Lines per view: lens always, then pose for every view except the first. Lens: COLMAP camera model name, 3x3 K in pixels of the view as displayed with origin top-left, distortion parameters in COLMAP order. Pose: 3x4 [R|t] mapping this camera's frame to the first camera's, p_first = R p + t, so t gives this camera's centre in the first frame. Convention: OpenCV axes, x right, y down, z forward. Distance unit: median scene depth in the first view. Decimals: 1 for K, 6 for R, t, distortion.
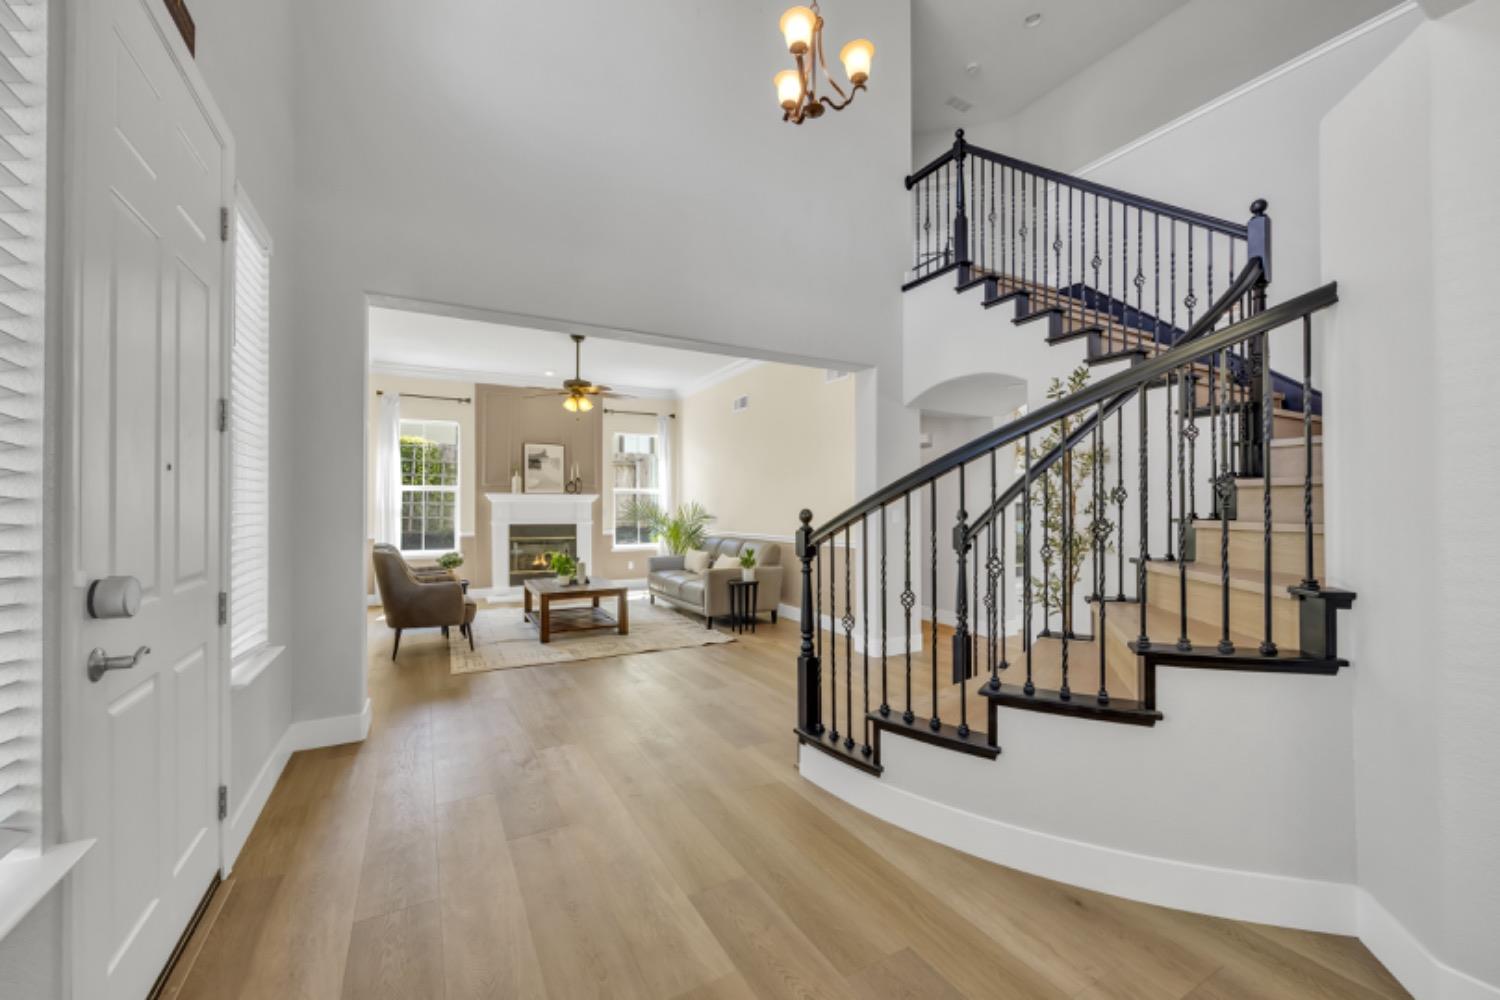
lens RADIAL K [[594.1, 0, 752.6], [0, 594.1, 502.1], [0, 0, 1]] dist [-0.003744, 0.000157]
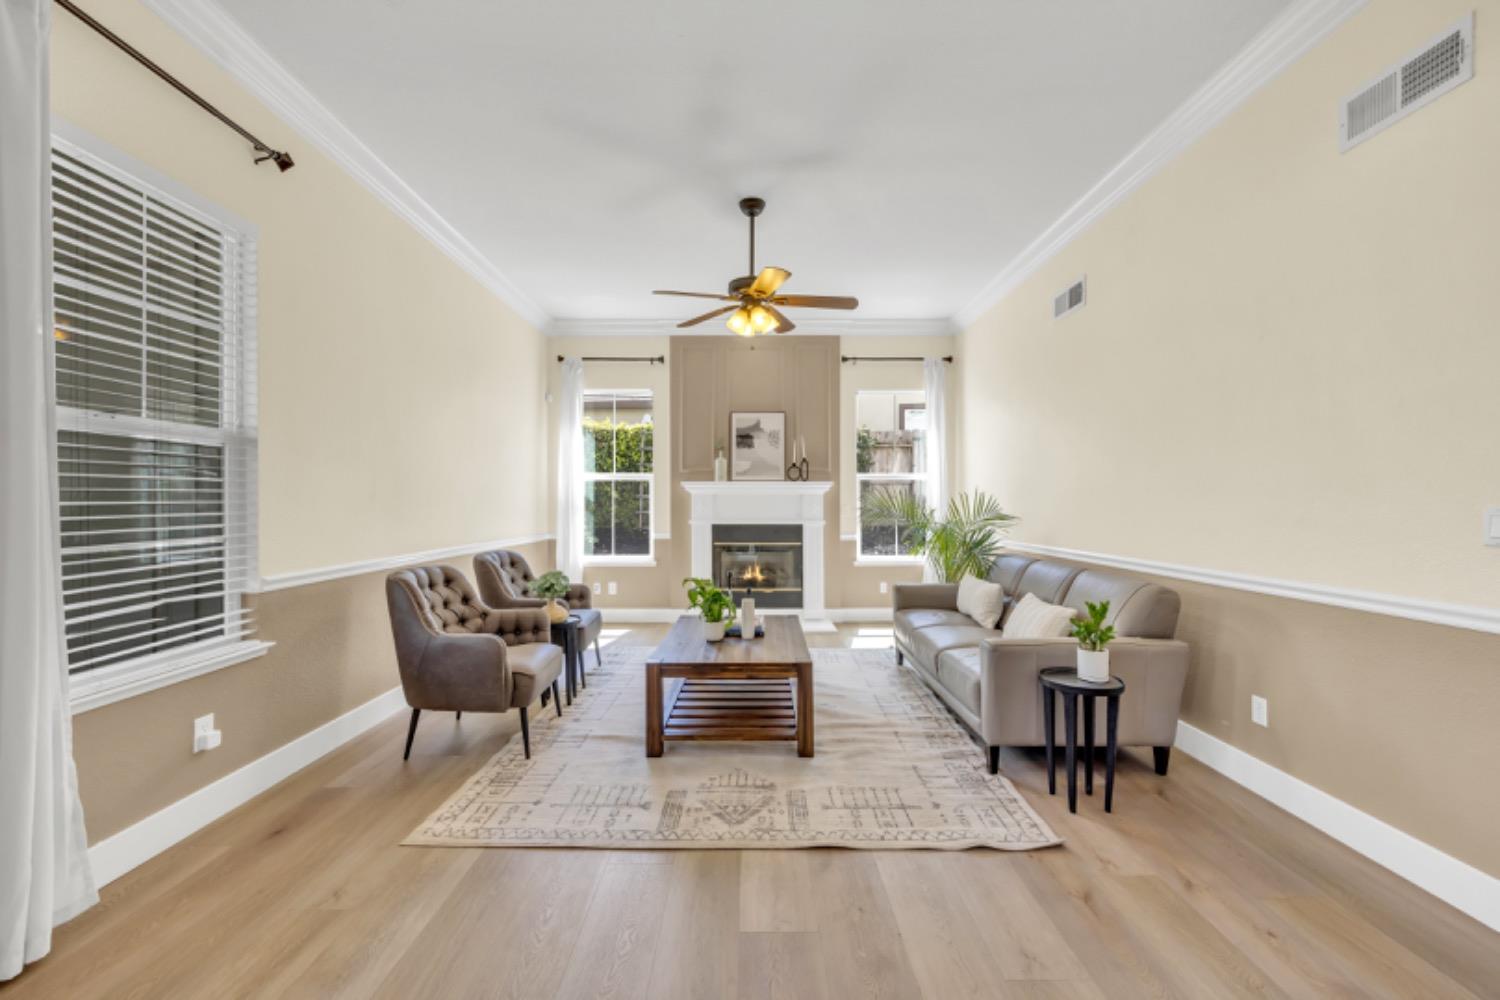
lens RADIAL K [[594.1, 0, 752.6], [0, 594.1, 502.1], [0, 0, 1]] dist [-0.003744, 0.000157]
pose [[0.874351, -0.000531, -0.485294, -0.010501], [0.006273, 0.999928, 0.010208, 0.003265], [0.485254, -0.011969, 0.874291, 0.393066]]
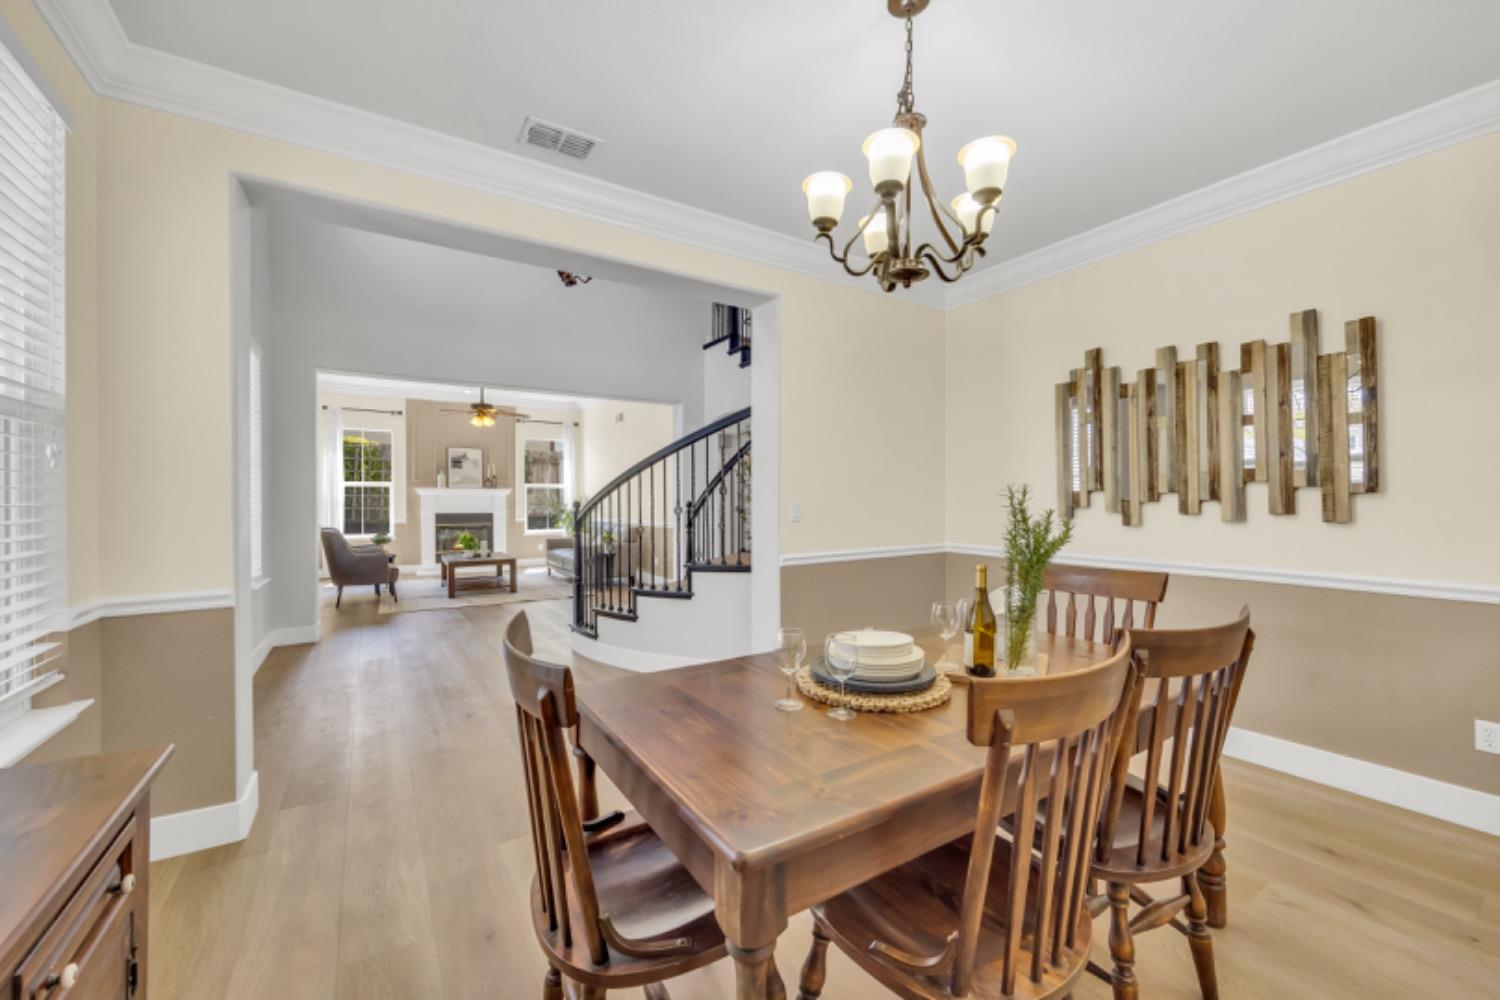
lens RADIAL K [[601.4, 0, 751.6], [0, 601.4, 500.1], [0, 0, 1]] dist [-0.001098, -0.000202]
pose [[0.998431, -0.000533, 0.055987, 0.180118], [-0.000071, 0.999942, 0.010779, -0.003476], [-0.055990, -0.010766, 0.998373, -0.289565]]
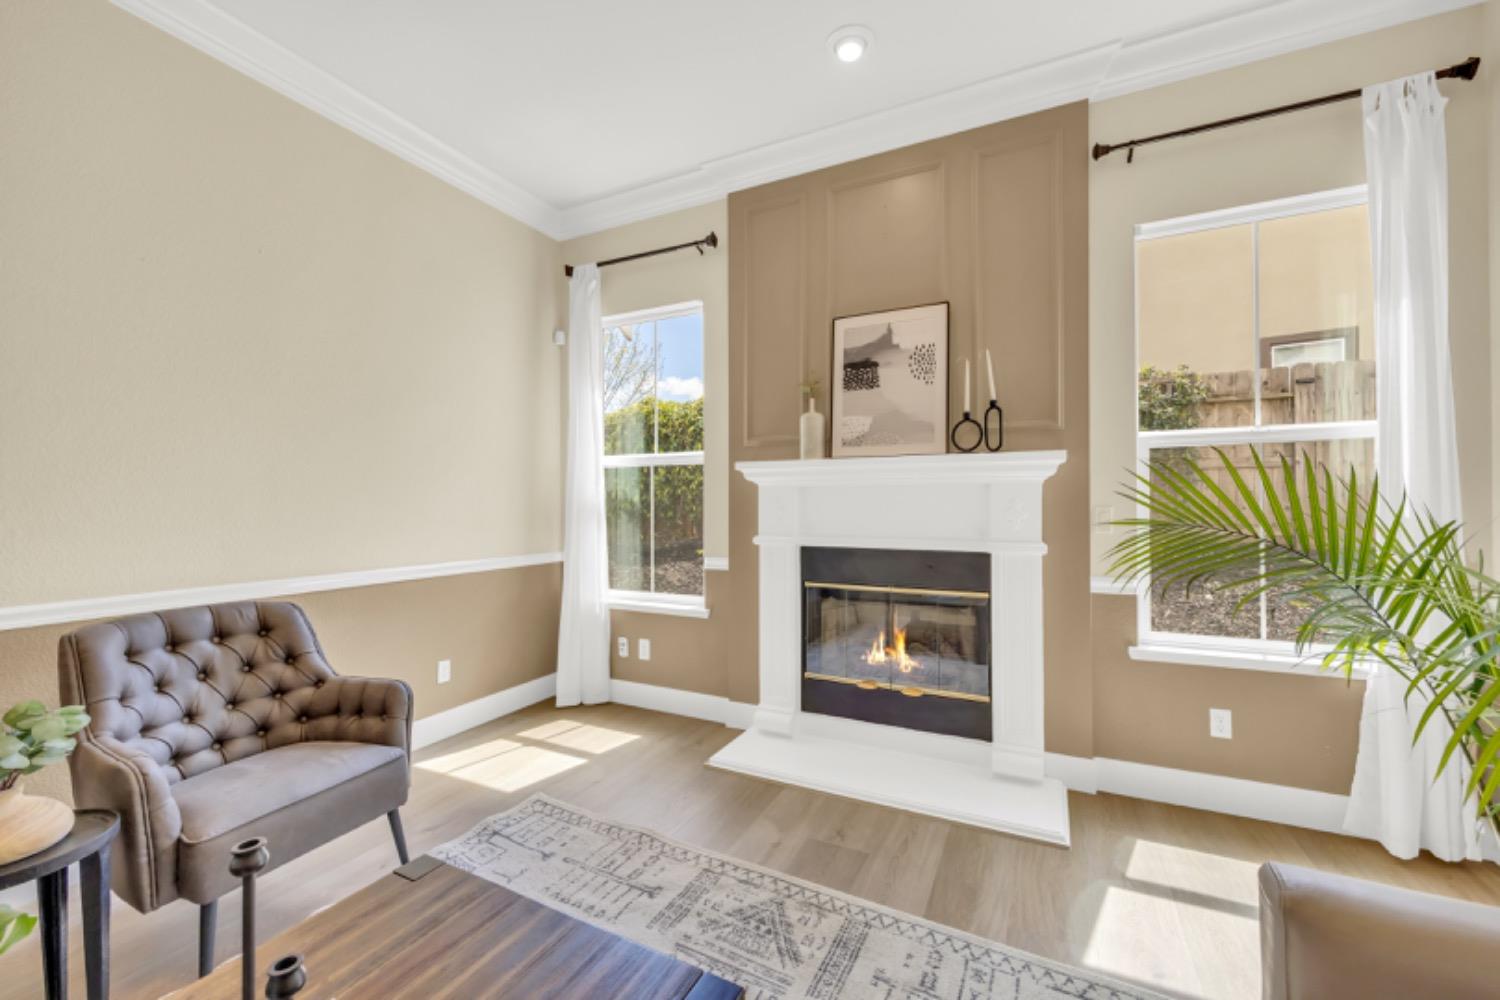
lens RADIAL K [[594.1, 0, 752.6], [0, 594.1, 502.1], [0, 0, 1]] dist [-0.003744, 0.000157]
pose [[0.566734, -0.001103, -0.823900, -0.123873], [0.012478, 0.999896, 0.007244, 0.007846], [0.823806, -0.014386, 0.566689, 0.787093]]
